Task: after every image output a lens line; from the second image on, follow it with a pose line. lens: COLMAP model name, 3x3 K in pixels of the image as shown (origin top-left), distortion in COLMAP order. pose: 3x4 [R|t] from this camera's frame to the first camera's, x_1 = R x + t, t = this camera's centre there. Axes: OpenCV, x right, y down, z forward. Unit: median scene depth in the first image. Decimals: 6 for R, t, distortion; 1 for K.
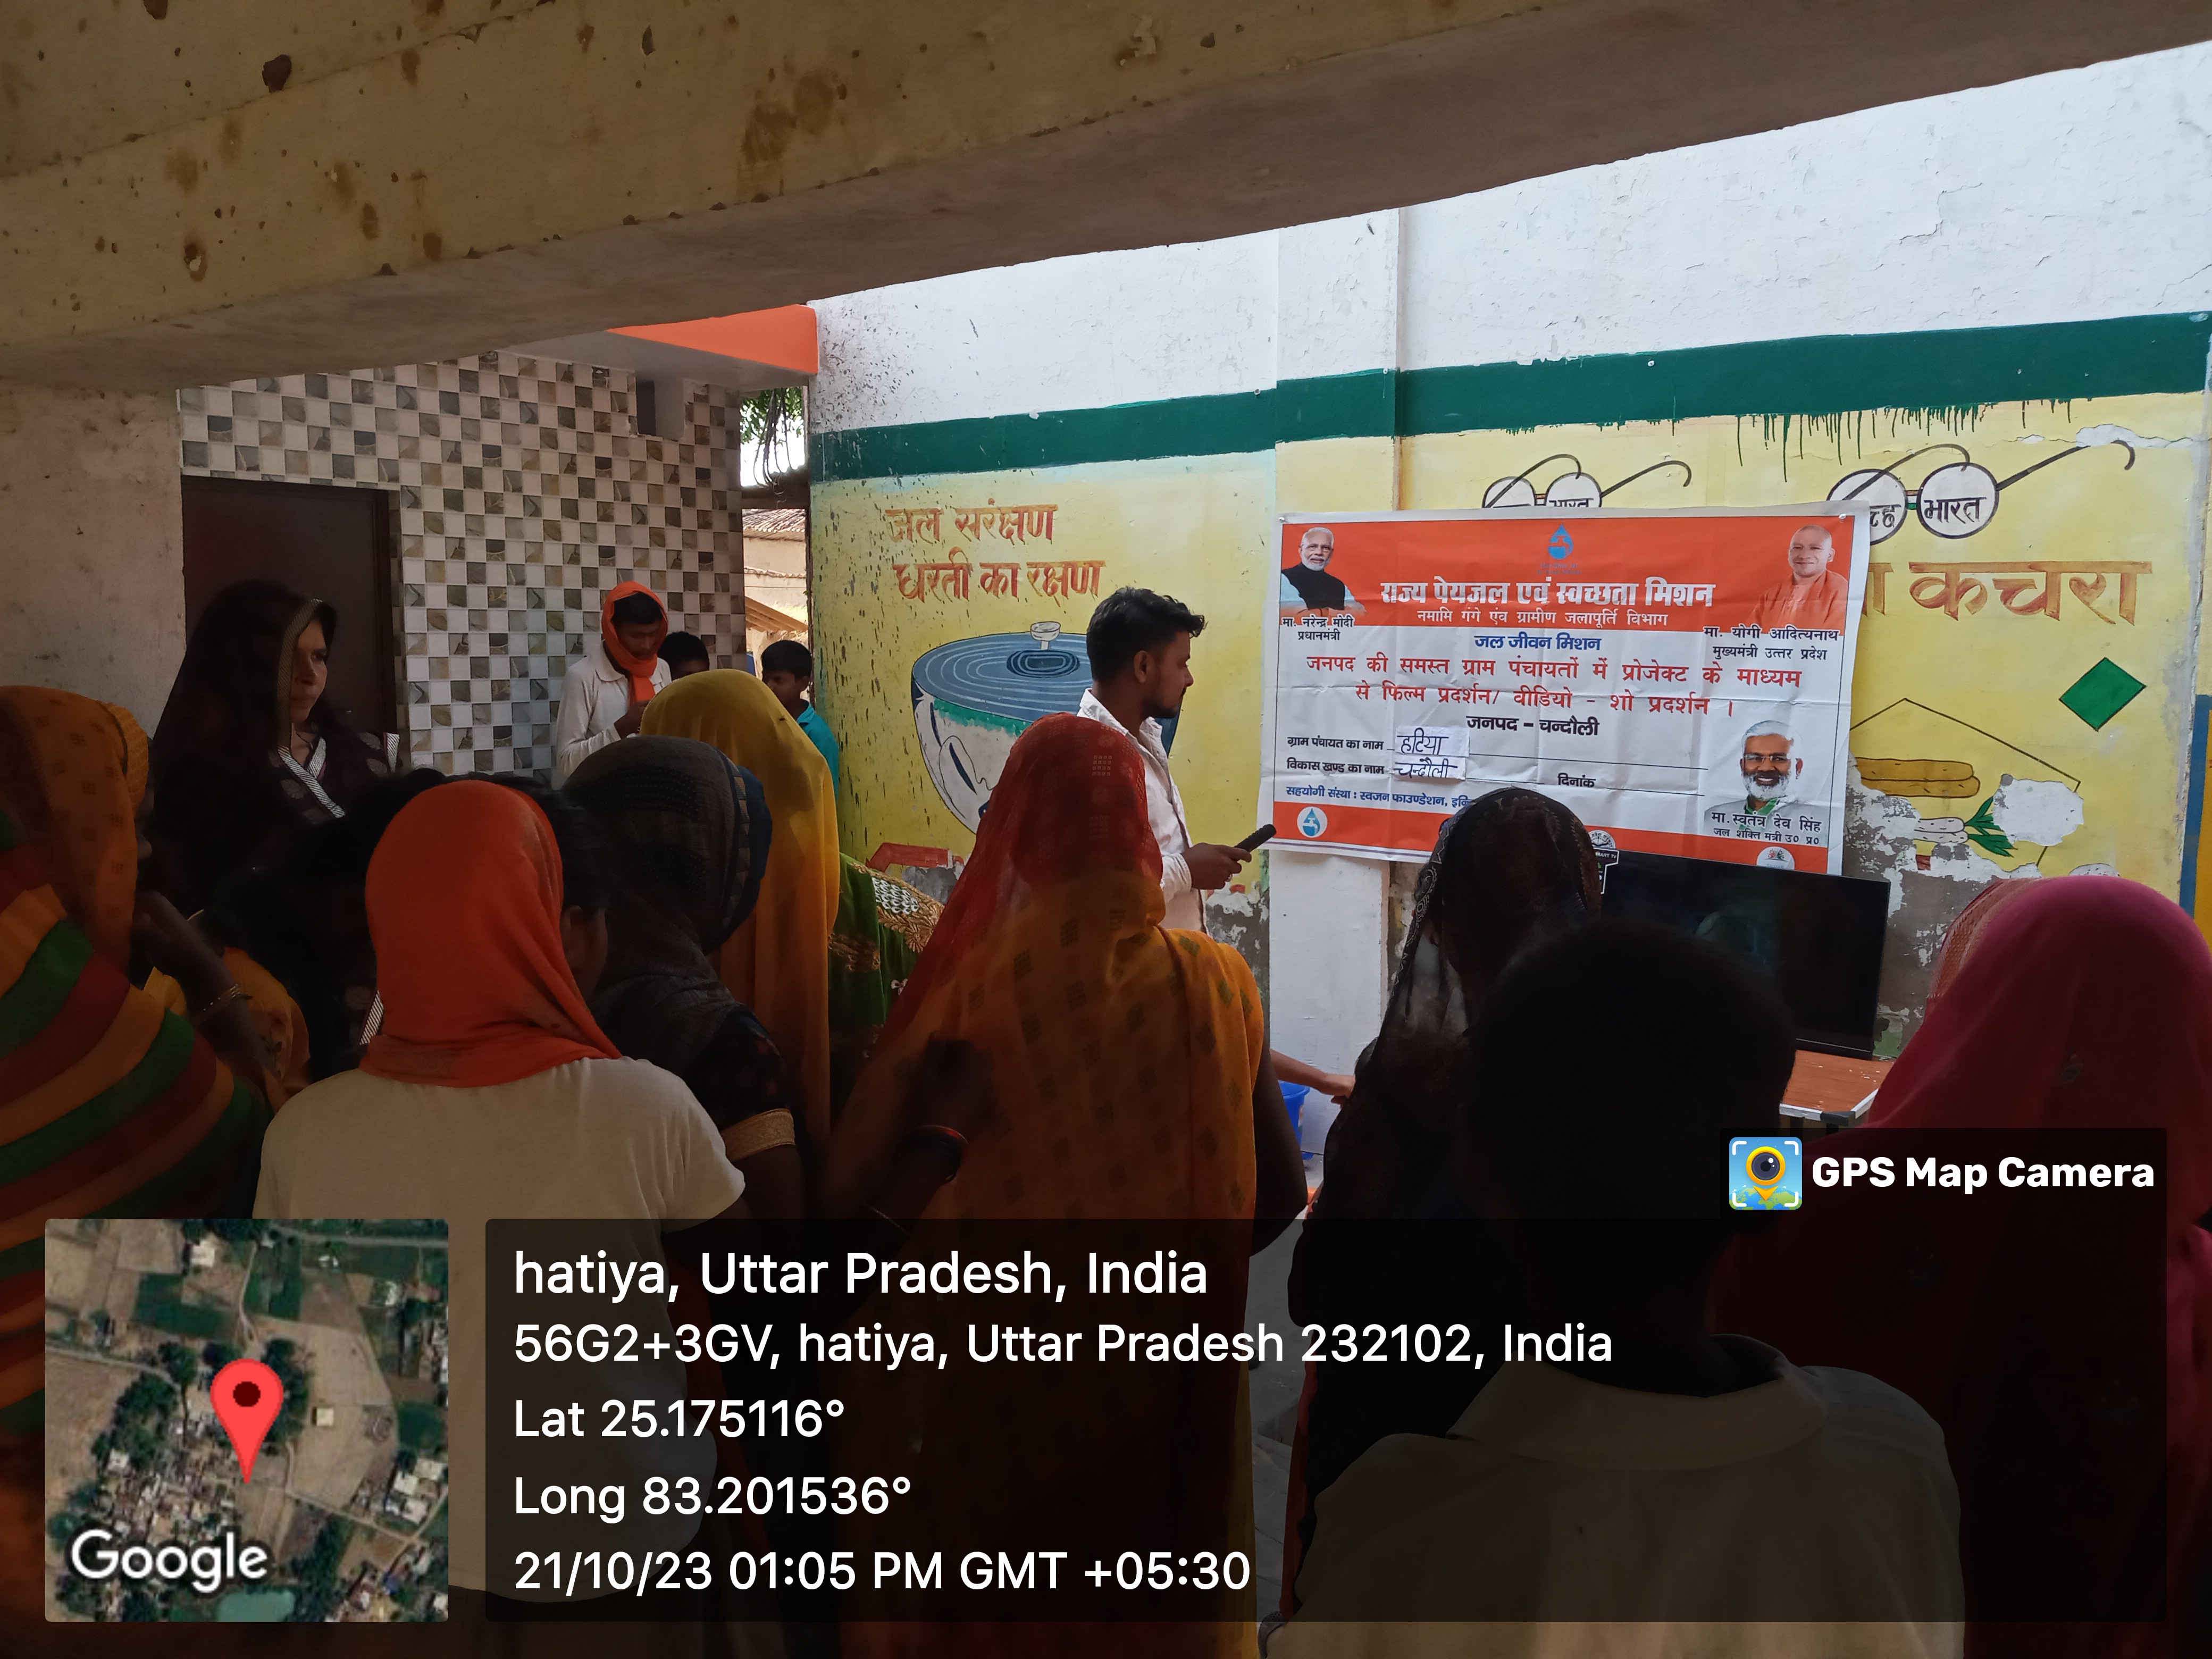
lens RADIAL K [[1827.8, 0, 1082.4], [0, 1827.8, 849.9], [0, 0, 1]] dist [0.057731, -0.085290]
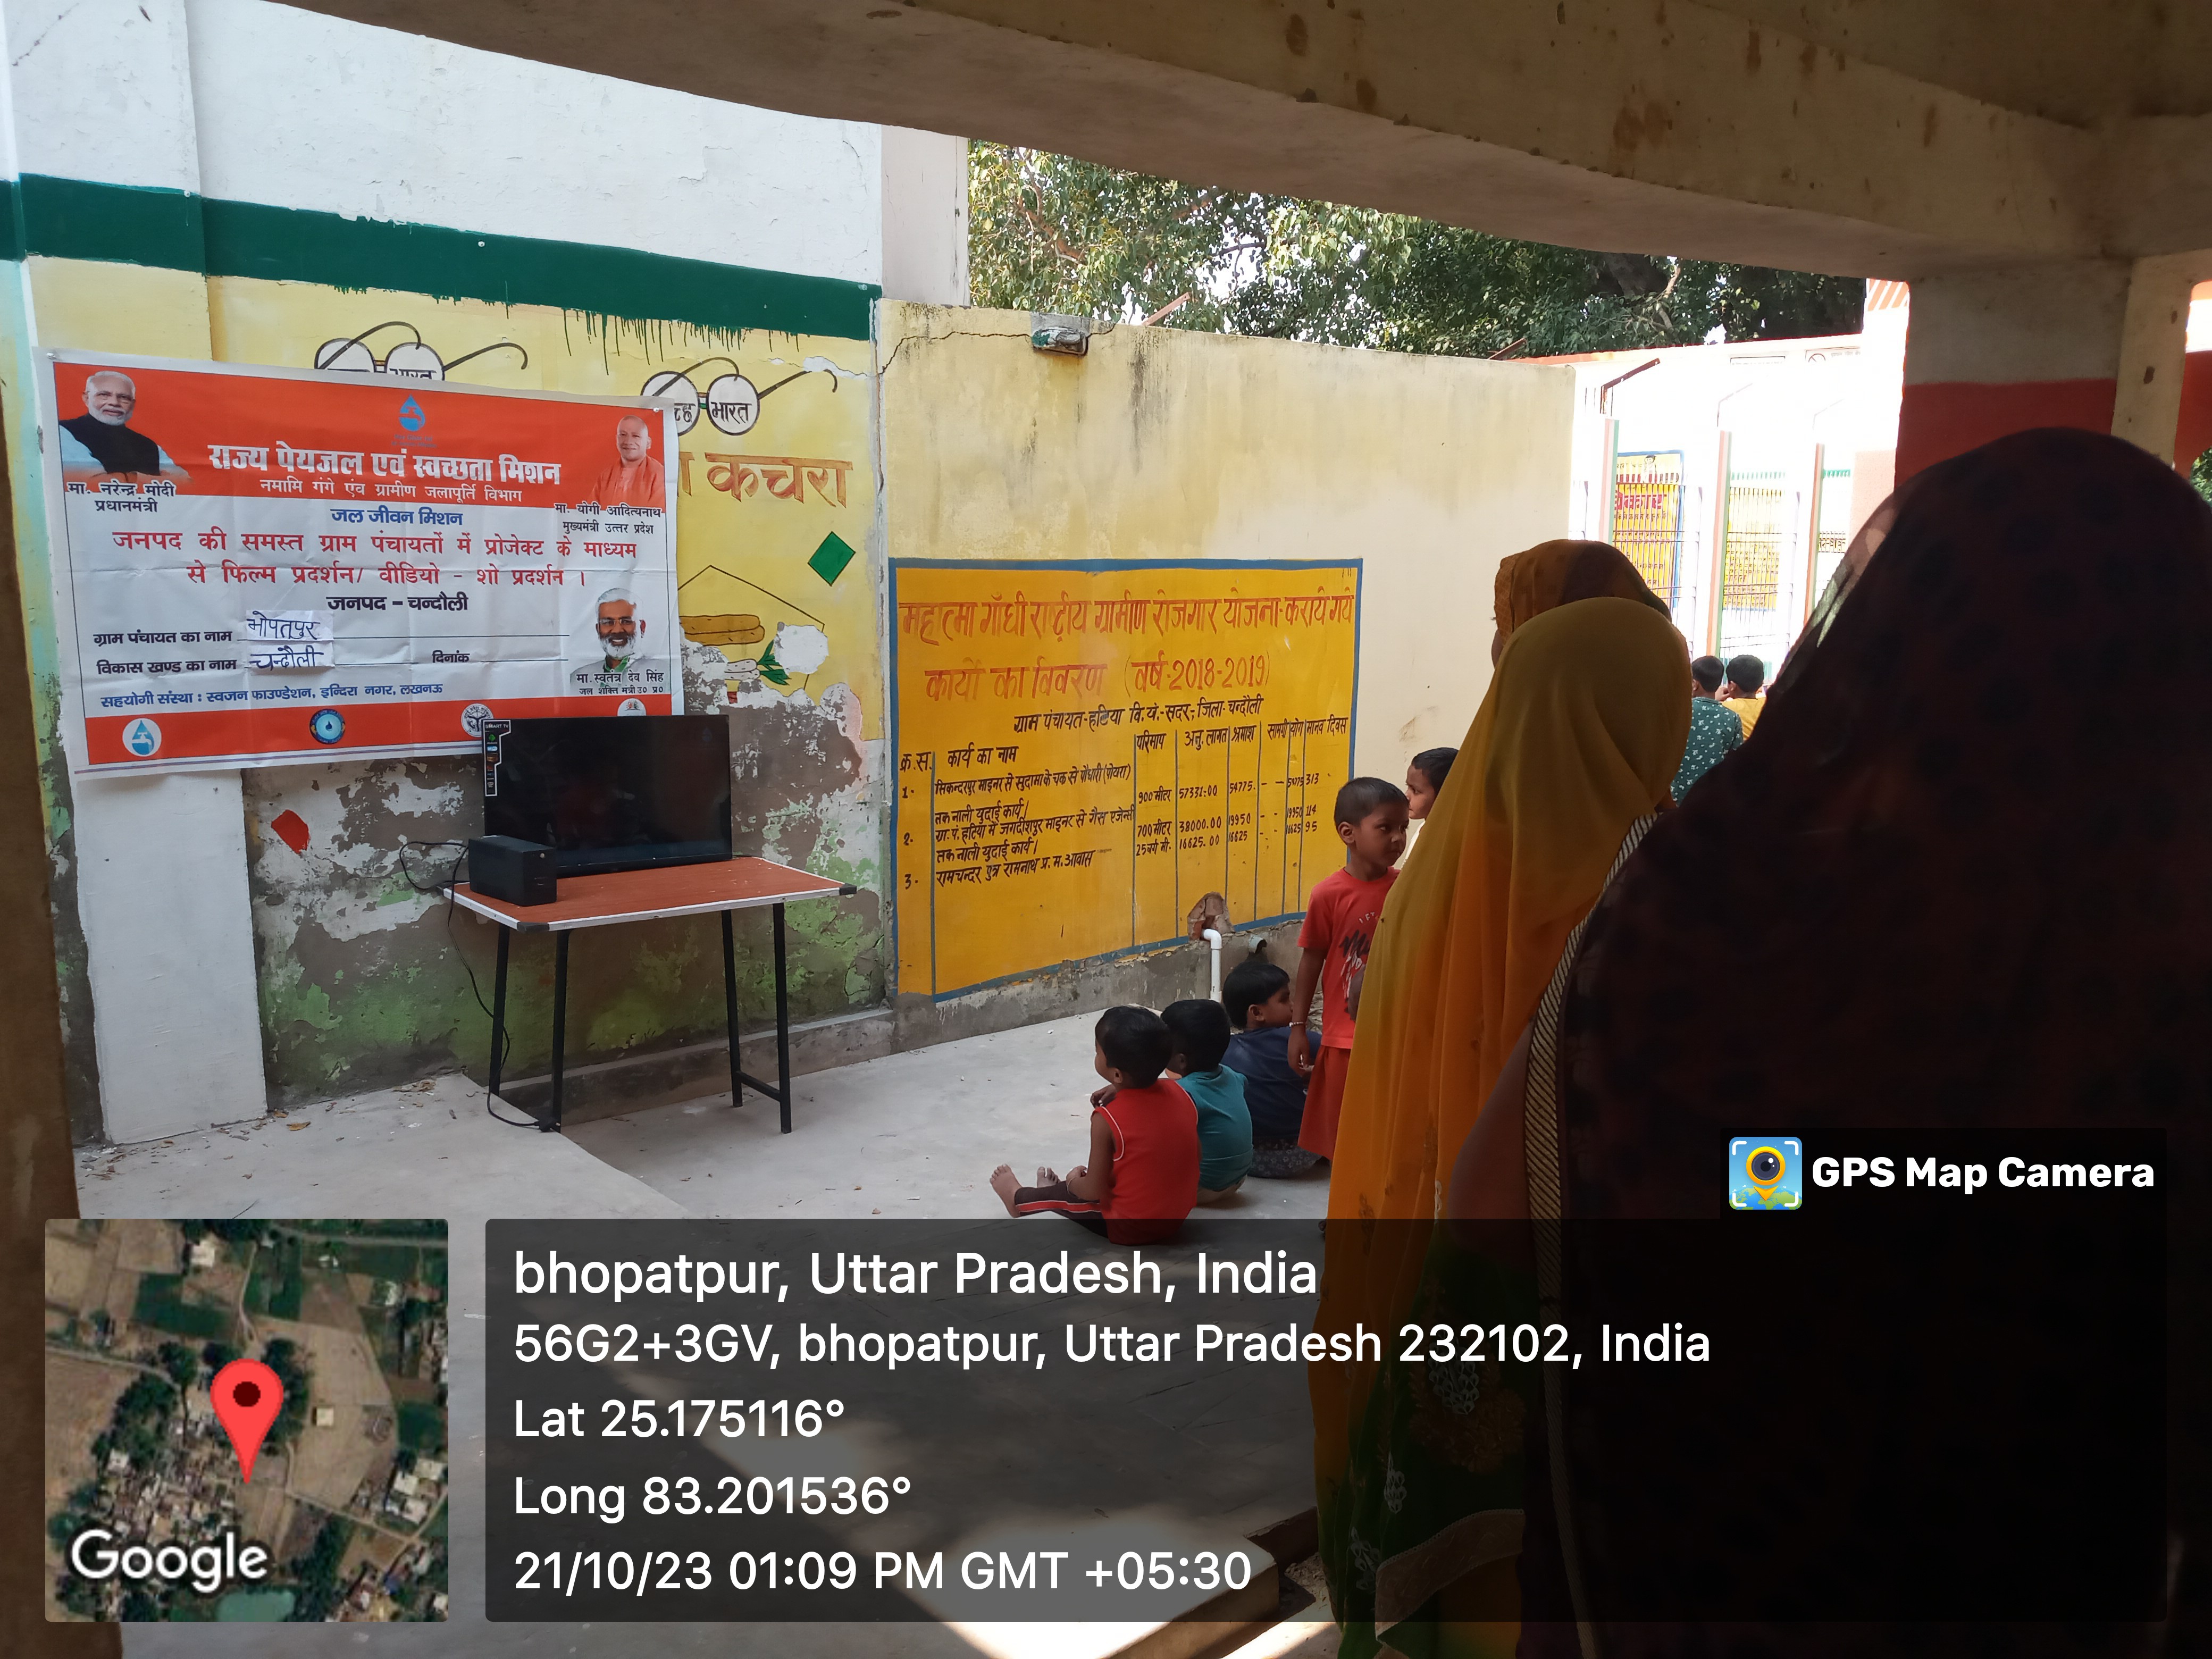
lens RADIAL K [[1827.8, 0, 1100.9], [0, 1827.8, 810.8], [0, 0, 1]] dist [0.057731, -0.085290]
pose [[0.225972, -0.152163, 0.962176, -0.630898], [0.107586, 0.985581, 0.130597, -0.048169], [-0.968175, 0.074006, 0.239084, 0.429173]]
